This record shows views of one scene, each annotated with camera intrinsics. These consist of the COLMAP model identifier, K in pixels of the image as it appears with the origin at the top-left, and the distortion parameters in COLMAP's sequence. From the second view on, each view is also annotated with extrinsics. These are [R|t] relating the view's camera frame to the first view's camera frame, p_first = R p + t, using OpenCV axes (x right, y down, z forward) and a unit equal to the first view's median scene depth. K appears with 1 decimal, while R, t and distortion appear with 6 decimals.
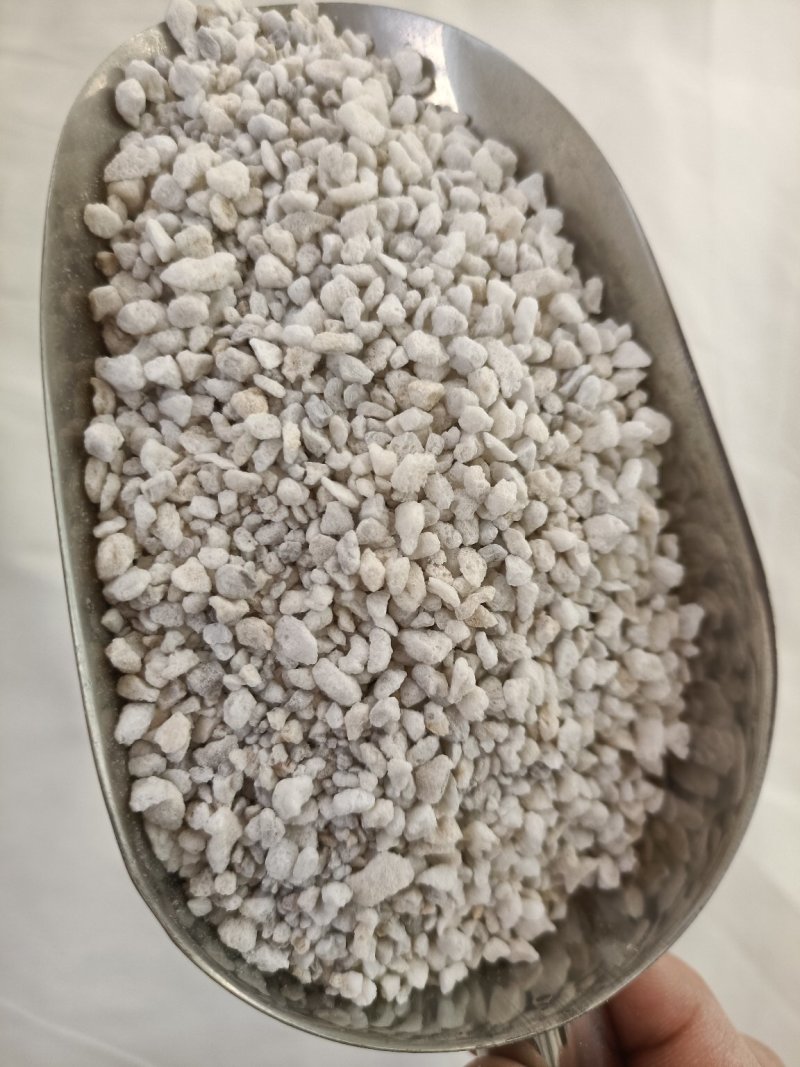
lens RADIAL K [[857.5, 0, 400.0], [0, 857.5, 533.5], [0, 0, 1]] dist [0.001651, -0.005301]
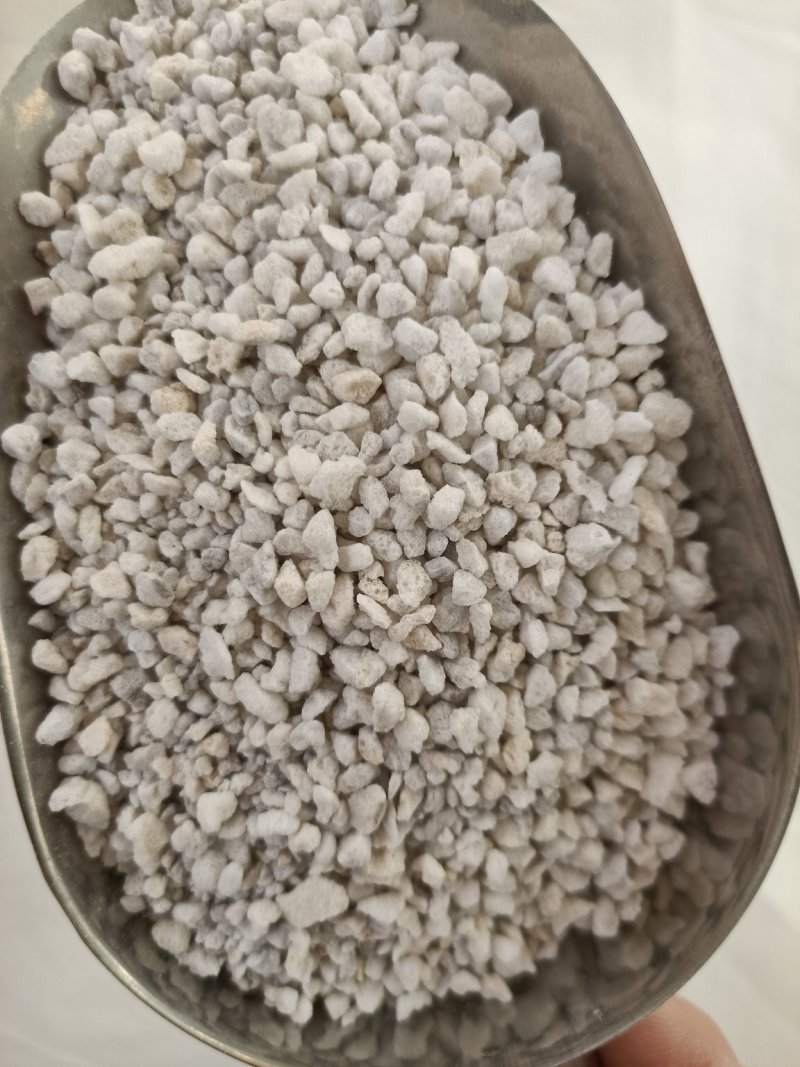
lens RADIAL K [[855.3, 0, 400.0], [0, 855.3, 533.5], [0, 0, 1]] dist [-0.009707, 0.001749]
pose [[0.962038, 0.042367, -0.269605, 0.309418], [-0.018584, 0.995754, 0.090163, -0.091622], [0.272280, -0.081730, 0.958741, 0.154021]]
